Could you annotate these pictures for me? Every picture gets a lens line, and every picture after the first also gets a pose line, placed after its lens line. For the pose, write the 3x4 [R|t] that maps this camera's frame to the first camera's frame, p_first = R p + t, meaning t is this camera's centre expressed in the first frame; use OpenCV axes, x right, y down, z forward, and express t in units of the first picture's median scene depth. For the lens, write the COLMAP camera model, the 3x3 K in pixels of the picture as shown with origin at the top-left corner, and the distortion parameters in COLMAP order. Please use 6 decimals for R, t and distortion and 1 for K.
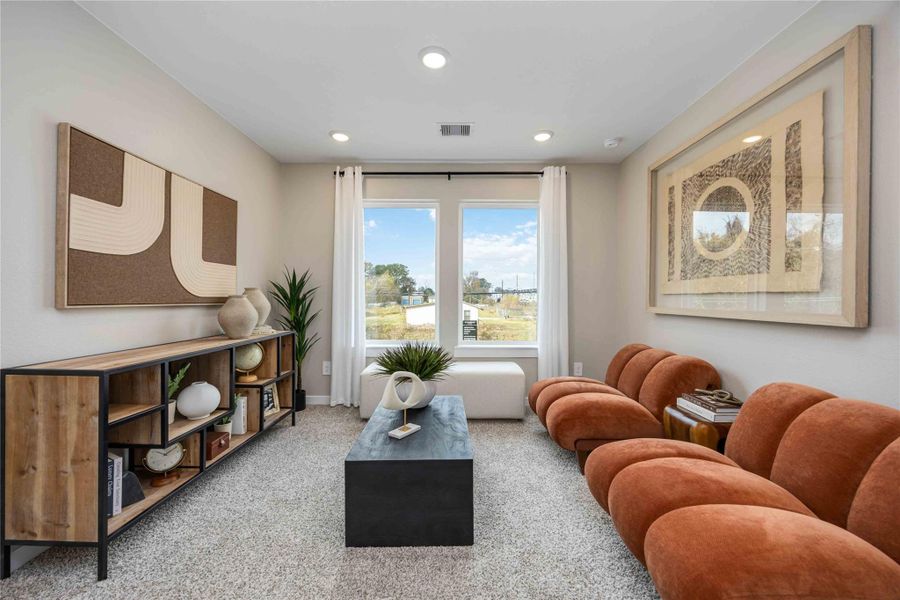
lens RADIAL K [[346.1, 0, 447.1], [0, 346.1, 299.1], [0, 0, 1]] dist [-0.008297, -0.000306]
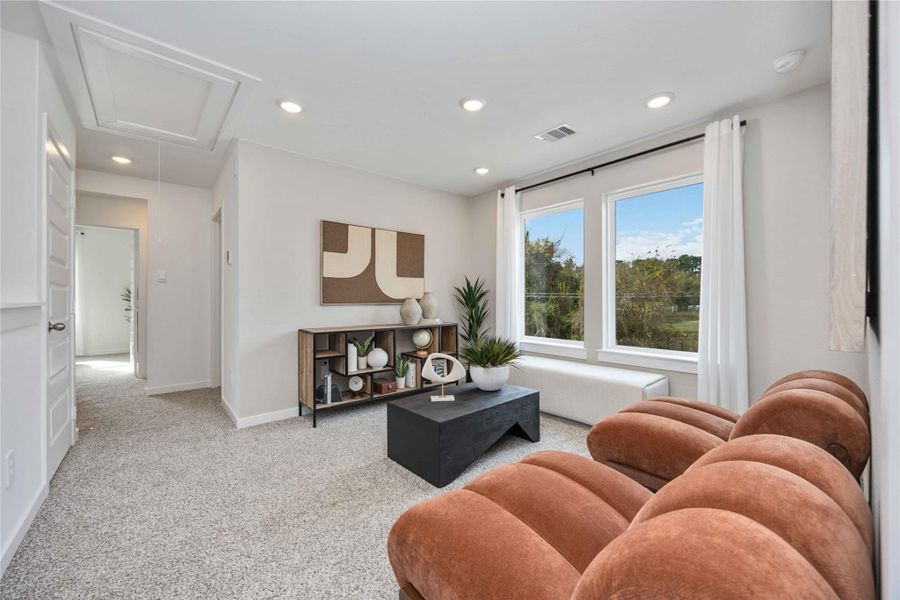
lens RADIAL K [[346.1, 0, 449.4], [0, 346.1, 297.3], [0, 0, 1]] dist [-0.008297, -0.000306]
pose [[0.657190, -0.010032, -0.753658, 0.811345], [0.001767, 0.999929, -0.011770, 0.007807], [0.753723, 0.006404, 0.657161, 0.126393]]
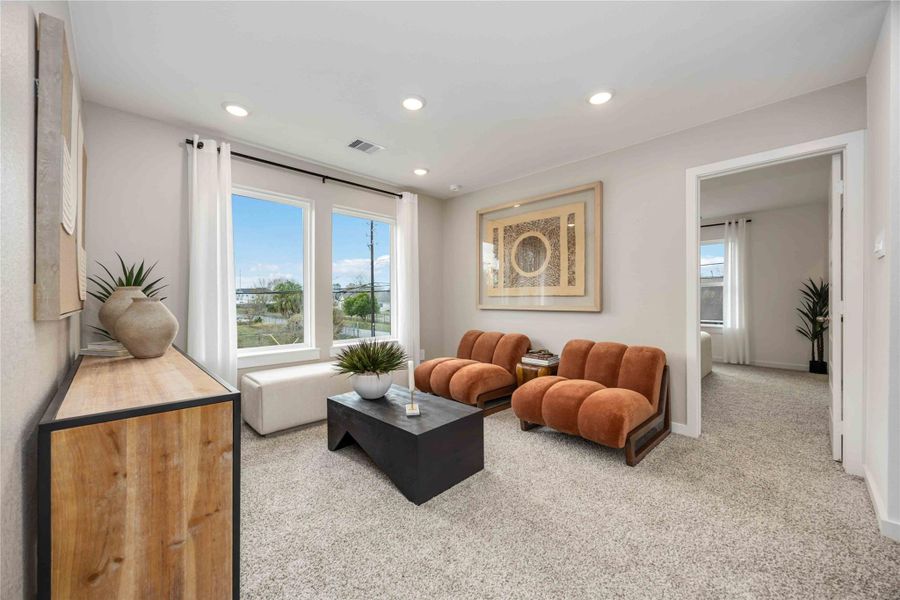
lens RADIAL K [[346.1, 0, 446.5], [0, 346.1, 301.8], [0, 0, 1]] dist [-0.008297, -0.000306]
pose [[0.707832, -0.009948, 0.706311, -0.799107], [0.006080, 0.999950, 0.007991, -0.004817], [-0.706355, -0.001362, 0.707857, 0.053368]]
